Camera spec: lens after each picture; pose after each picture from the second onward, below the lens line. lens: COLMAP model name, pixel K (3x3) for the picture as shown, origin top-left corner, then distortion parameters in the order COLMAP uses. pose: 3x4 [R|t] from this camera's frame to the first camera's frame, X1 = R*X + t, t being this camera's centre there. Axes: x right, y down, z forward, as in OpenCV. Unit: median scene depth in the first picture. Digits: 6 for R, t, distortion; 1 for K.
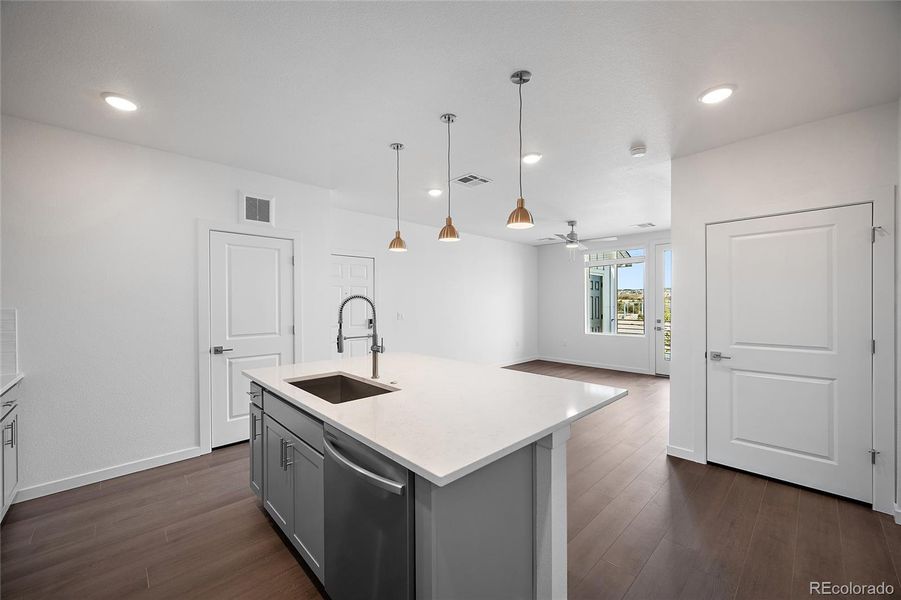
lens RADIAL K [[353.7, 0, 434.9], [0, 353.7, 299.9], [0, 0, 1]] dist [-0.001897, 0.000199]
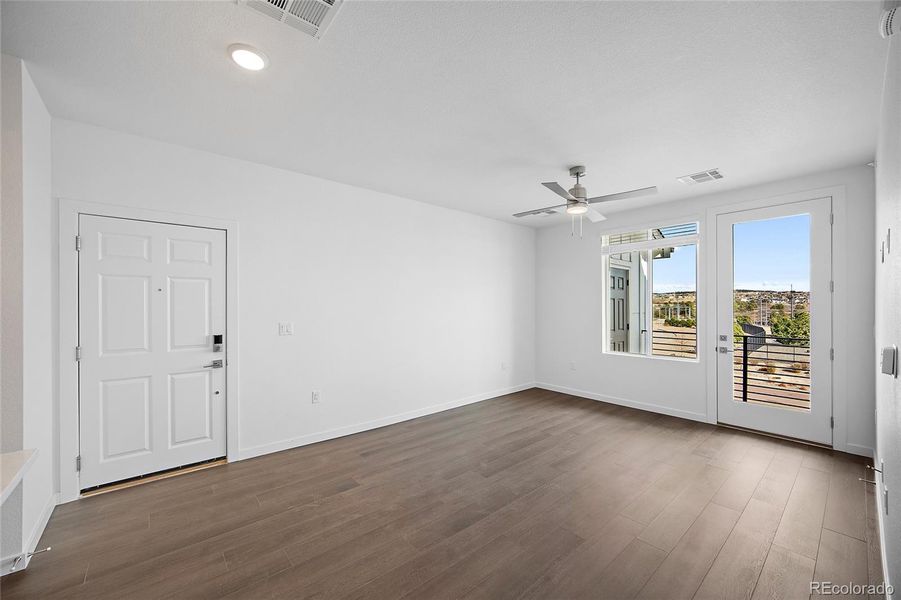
lens RADIAL K [[353.7, 0, 438.3], [0, 353.7, 306.3], [0, 0, 1]] dist [-0.001897, 0.000199]
pose [[0.998880, 0.001320, -0.047294, 0.162460], [-0.001018, 0.999979, 0.006415, 0.002178], [0.047301, -0.006359, 0.998860, 0.352322]]
